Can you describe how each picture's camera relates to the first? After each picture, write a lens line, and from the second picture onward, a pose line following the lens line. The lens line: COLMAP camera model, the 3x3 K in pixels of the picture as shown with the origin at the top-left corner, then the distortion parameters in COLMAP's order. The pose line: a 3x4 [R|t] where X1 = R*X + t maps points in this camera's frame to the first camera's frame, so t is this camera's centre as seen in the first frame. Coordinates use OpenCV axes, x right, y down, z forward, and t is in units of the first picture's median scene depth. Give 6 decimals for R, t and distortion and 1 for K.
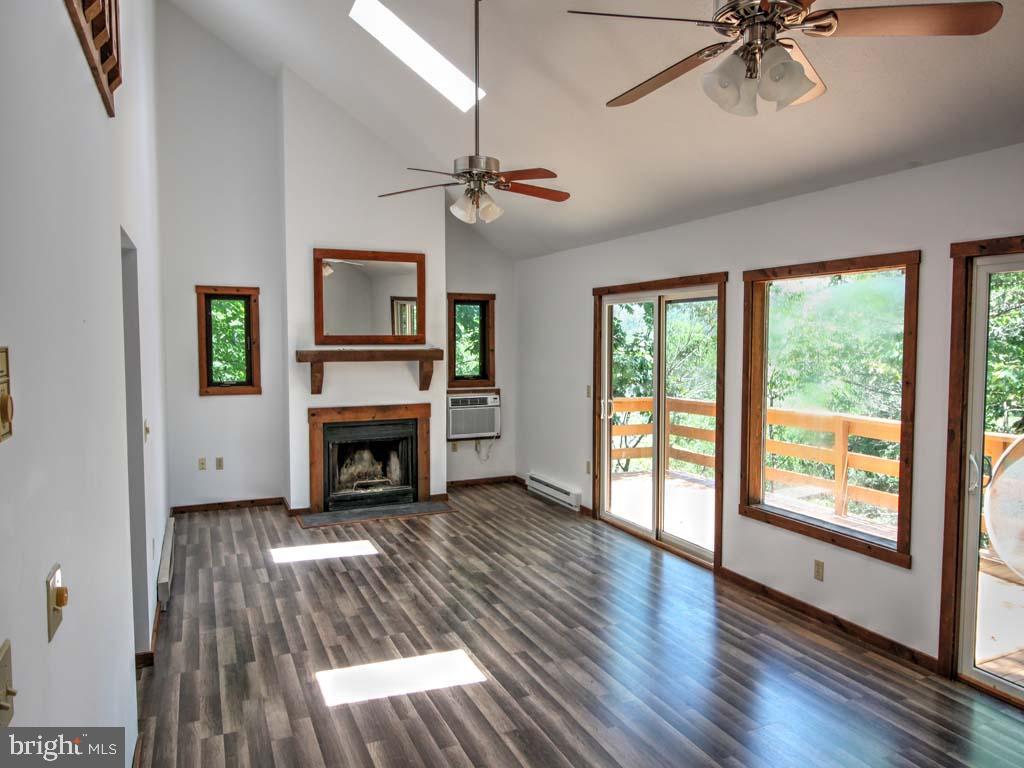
lens RADIAL K [[686.2, 0, 502.8], [0, 686.2, 383.2], [0, 0, 1]] dist [0.003416, -0.002844]
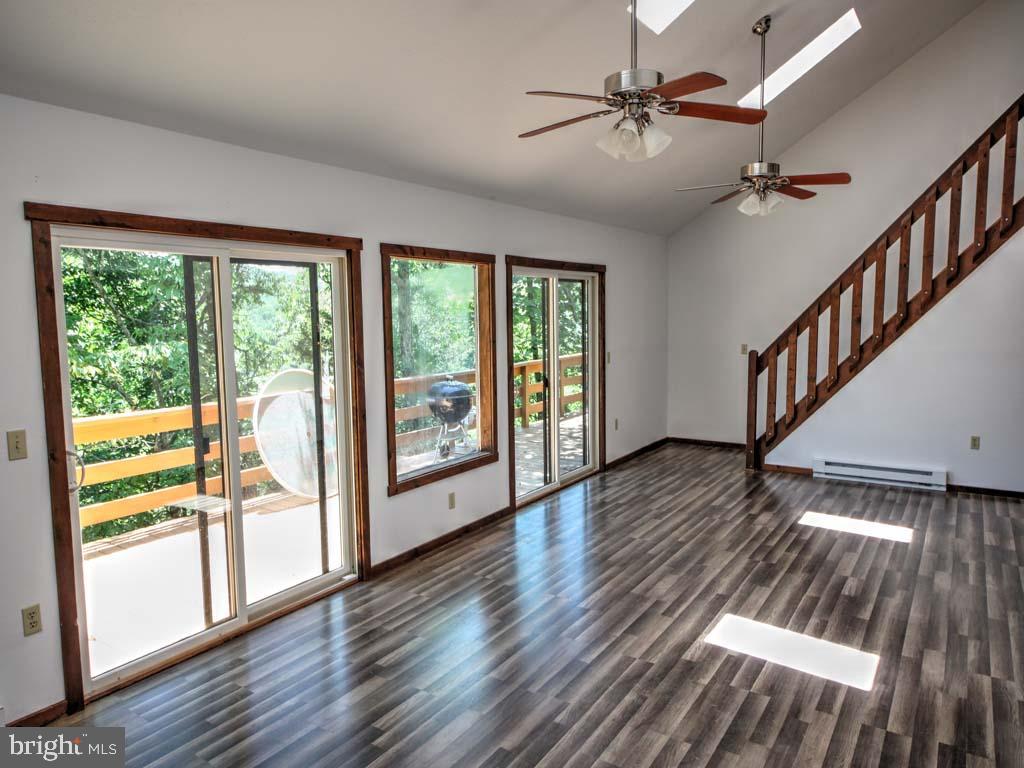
lens RADIAL K [[686.2, 0, 511.9], [0, 686.2, 387.0], [0, 0, 1]] dist [0.003416, -0.002844]
pose [[-0.535138, -0.086099, 0.840366, -0.579809], [0.069776, 0.986888, 0.145544, -0.095788], [-0.841878, 0.136523, -0.522114, 1.419907]]
